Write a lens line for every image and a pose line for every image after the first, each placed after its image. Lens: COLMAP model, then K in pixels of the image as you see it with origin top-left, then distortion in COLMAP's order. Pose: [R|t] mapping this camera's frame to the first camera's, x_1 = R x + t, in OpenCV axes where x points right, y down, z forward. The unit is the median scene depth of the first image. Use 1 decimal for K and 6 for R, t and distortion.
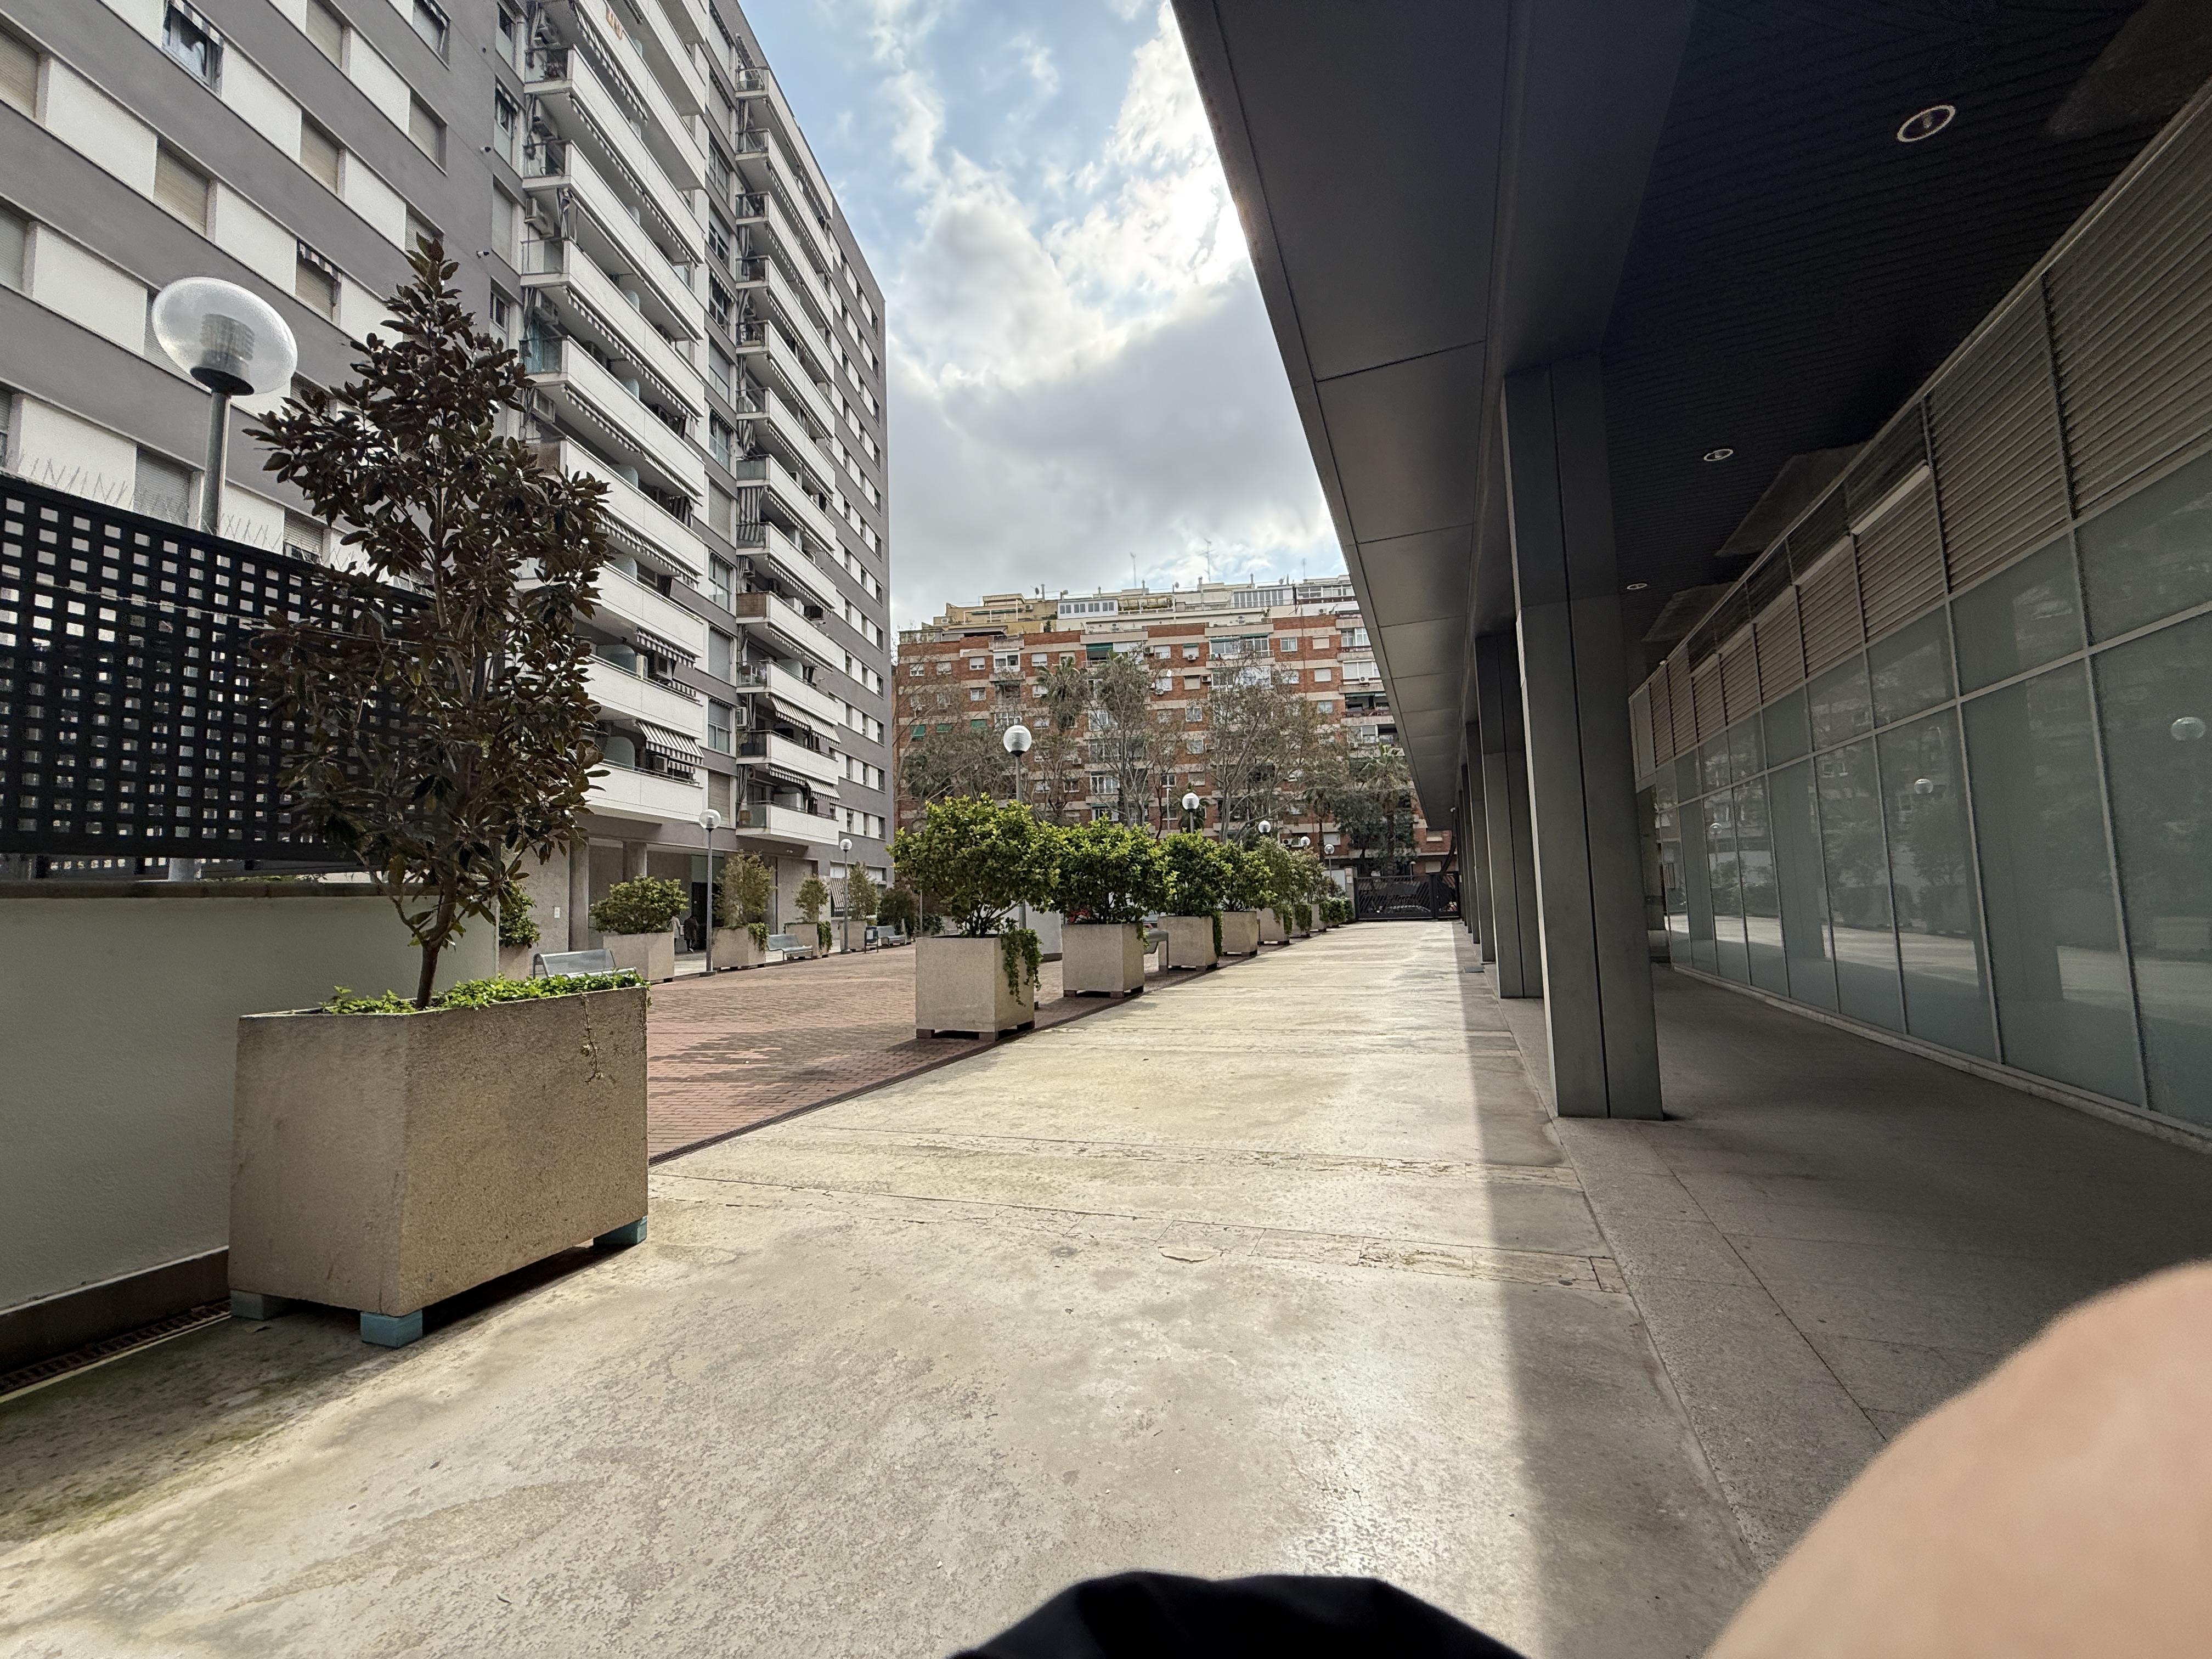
lens RADIAL K [[876.8, 0, 1109.2], [0, 876.8, 831.1], [0, 0, 1]] dist [0.001803, -0.000486]
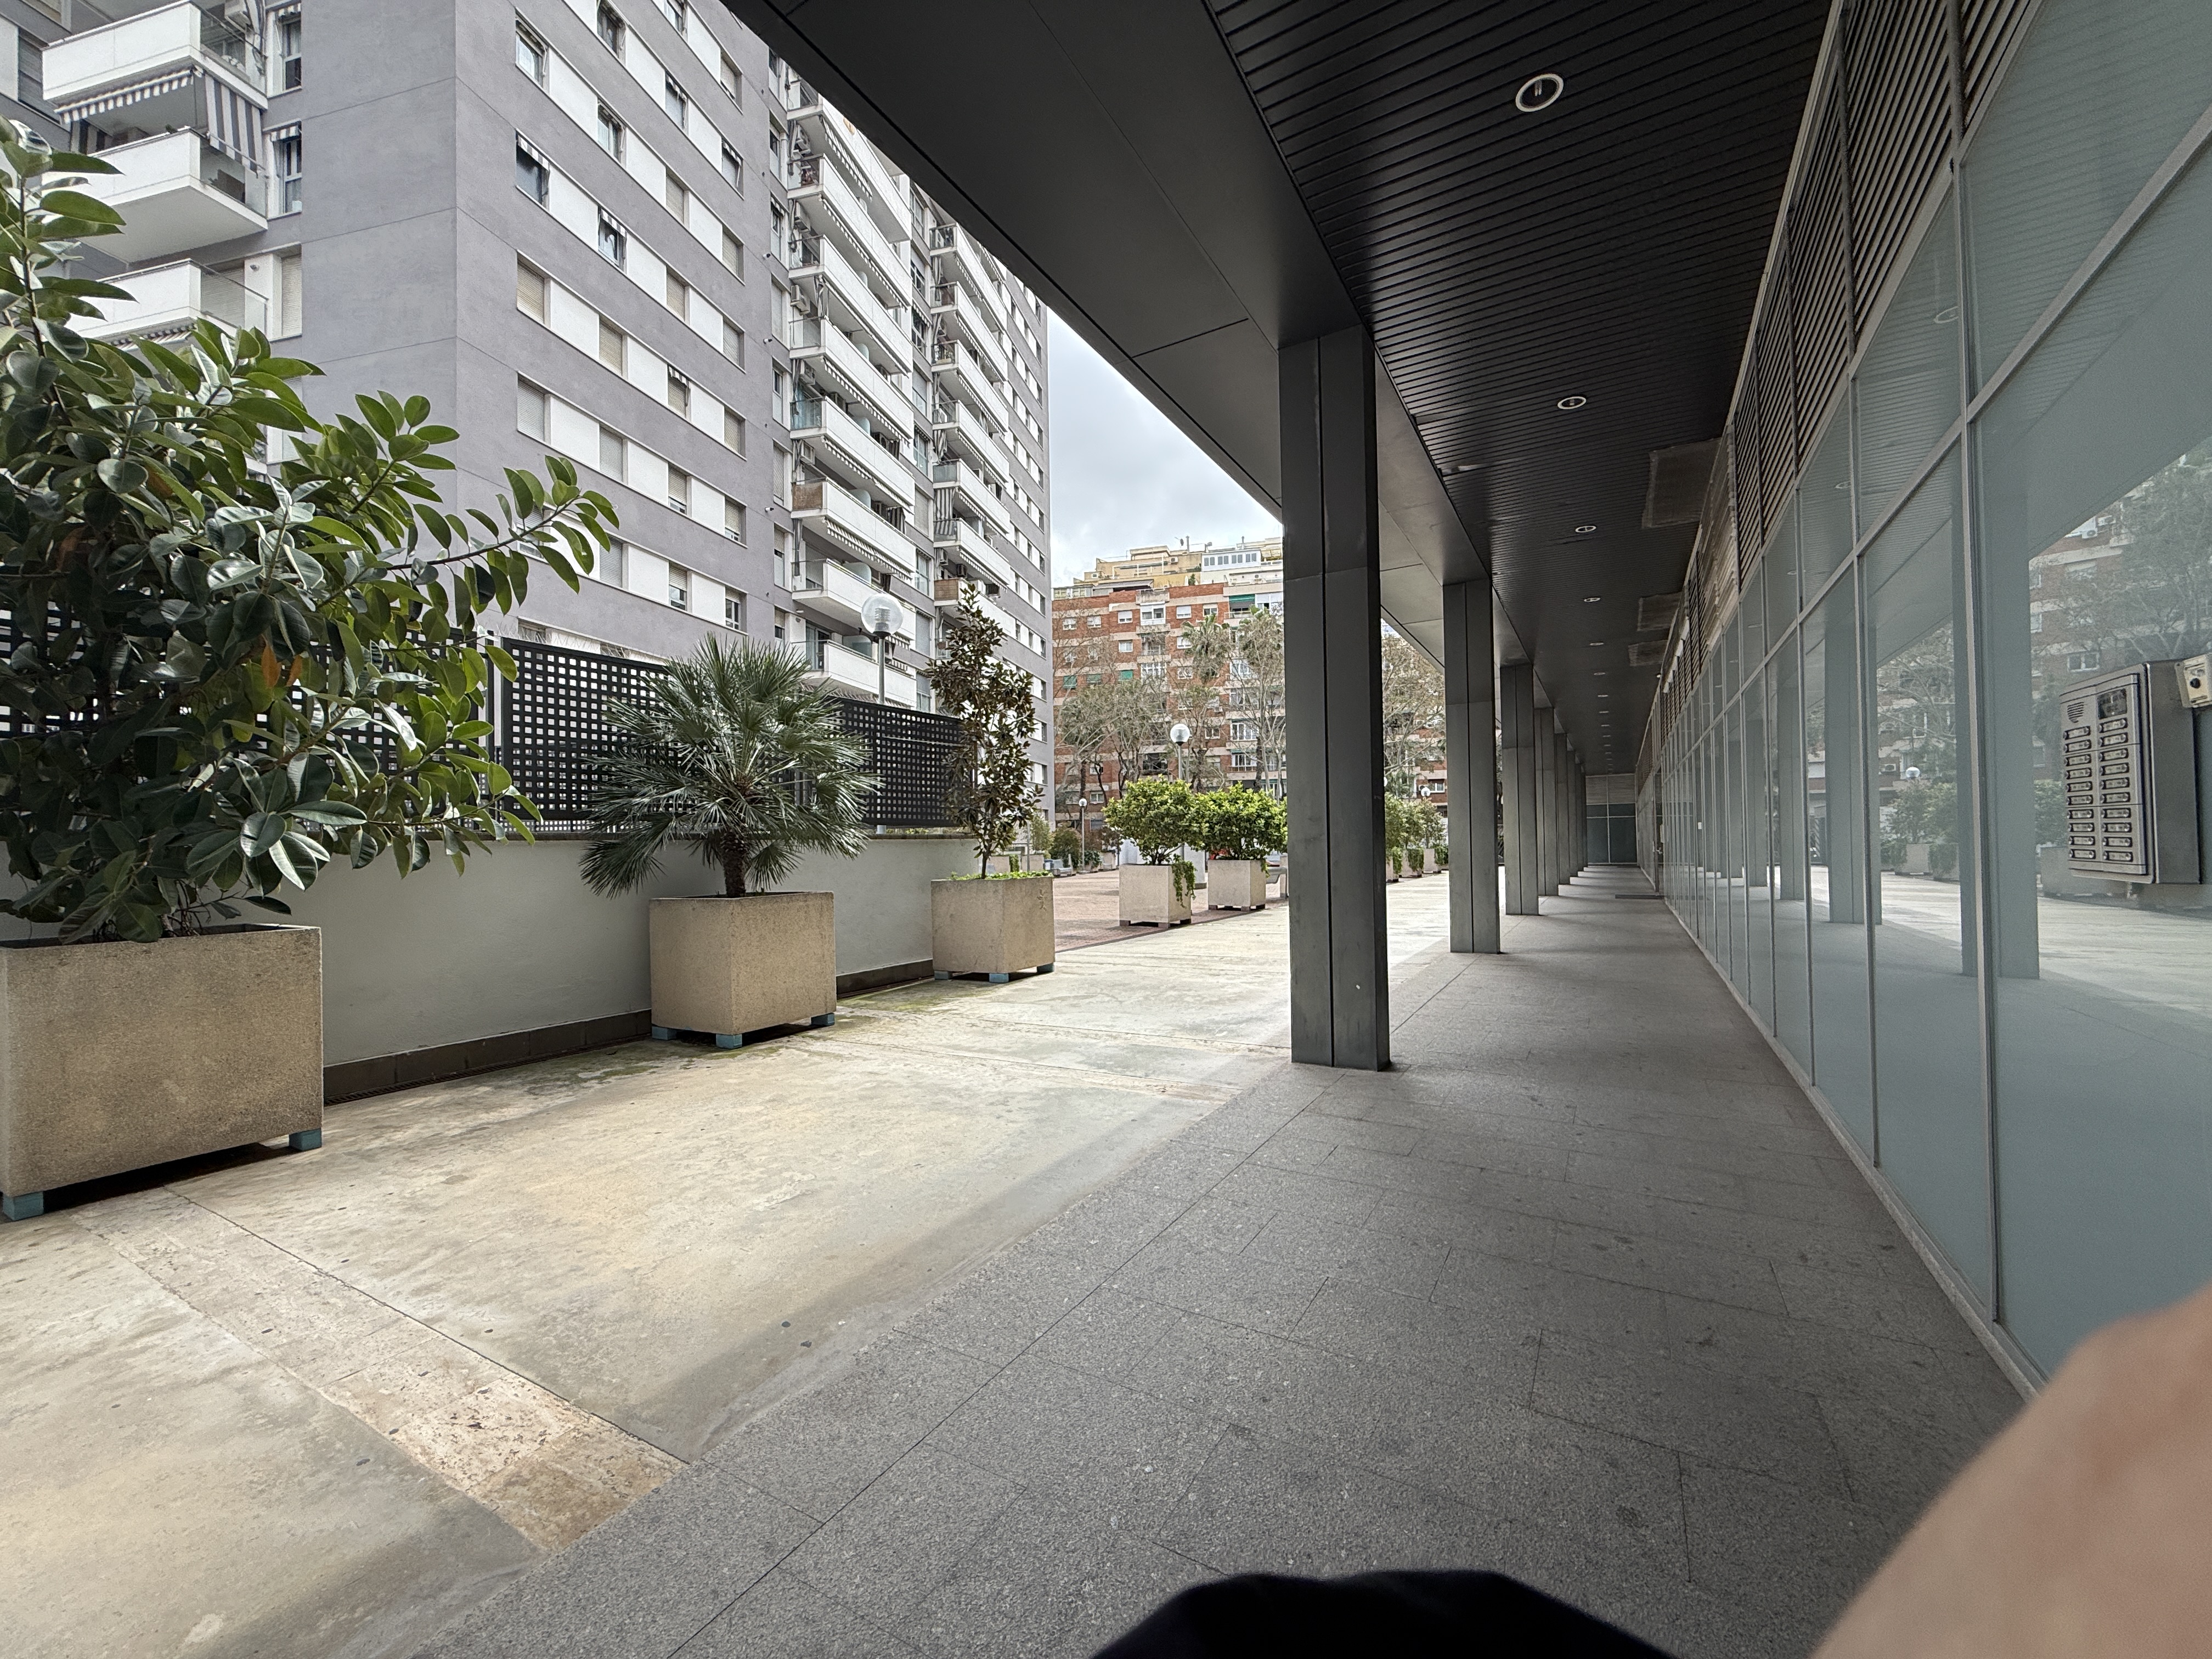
lens RADIAL K [[876.8, 0, 1106.0], [0, 876.8, 828.9], [0, 0, 1]] dist [0.001803, -0.000486]
pose [[0.986877, 0.016829, -0.160592, 0.003972], [-0.006060, 0.997714, 0.067310, -0.014367], [0.161358, -0.065454, 0.984723, -0.159781]]
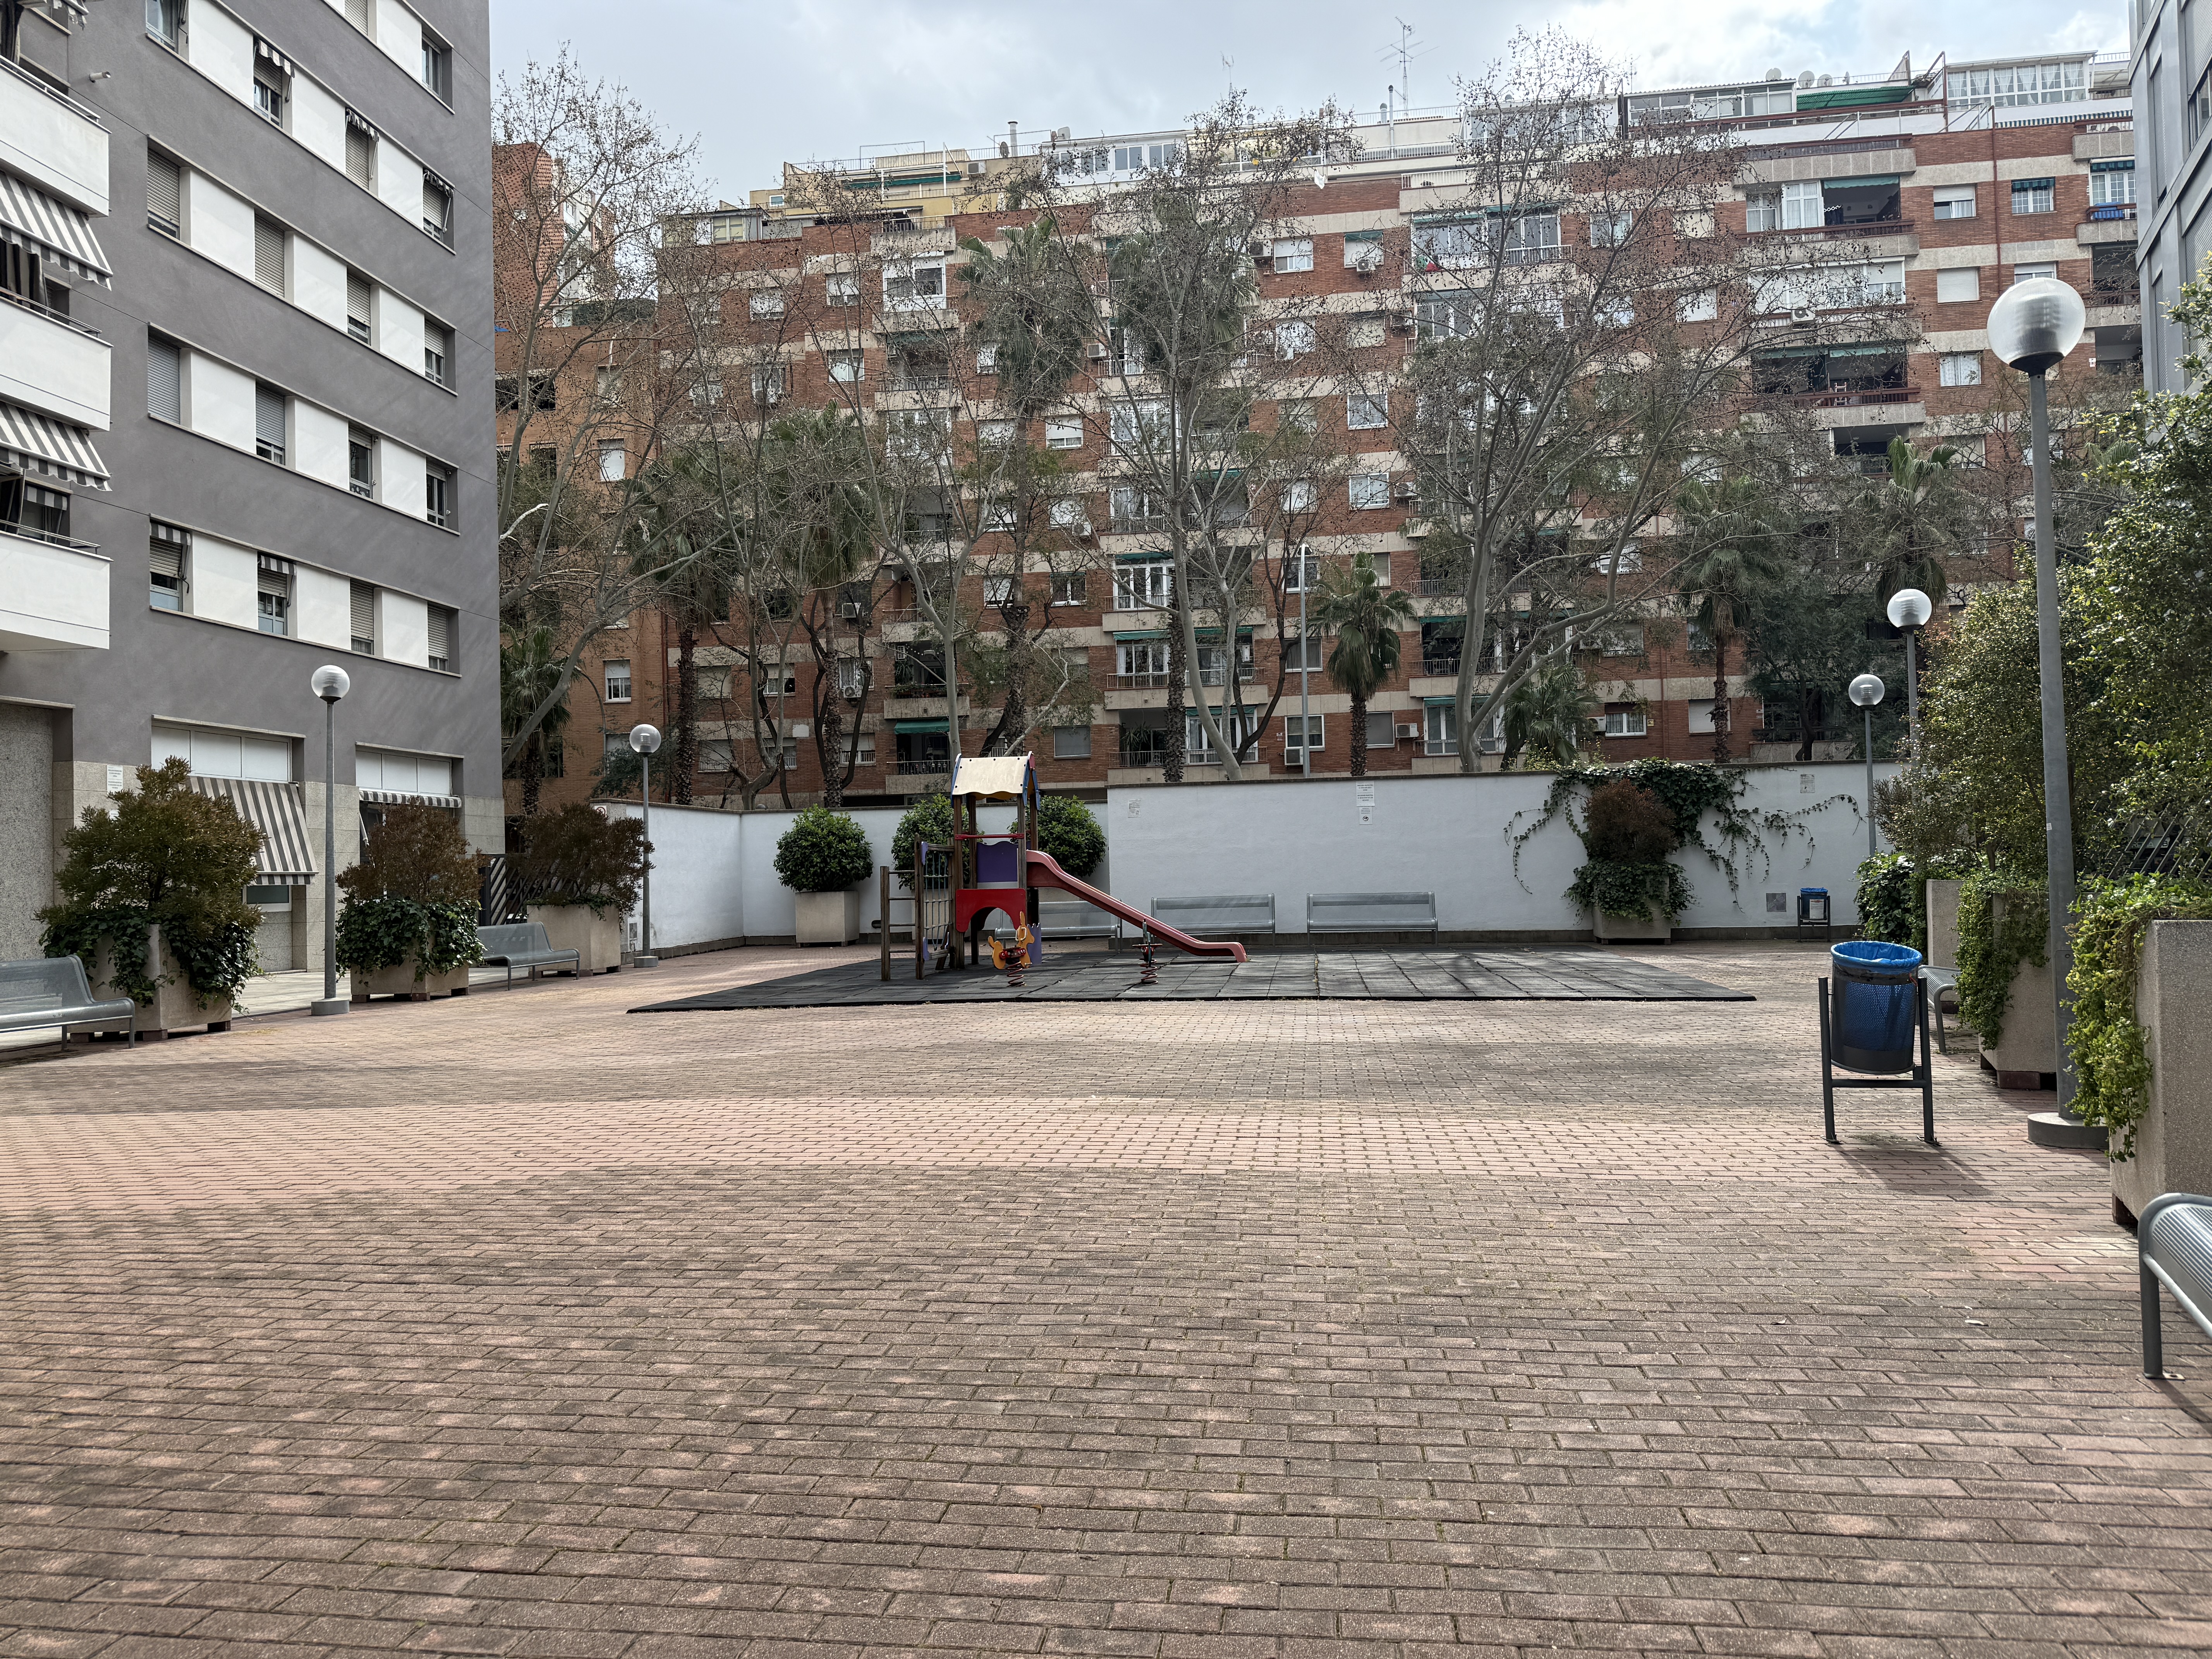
lens RADIAL K [[1675.5, 0, 1111.9], [0, 1675.5, 825.9], [0, 0, 1]] dist [-0.000597, 0.000611]
pose [[0.999068, 0.012843, -0.041217, 0.029294], [-0.010532, 0.998386, 0.055816, 0.038340], [0.041868, -0.055330, 0.997590, 0.476115]]
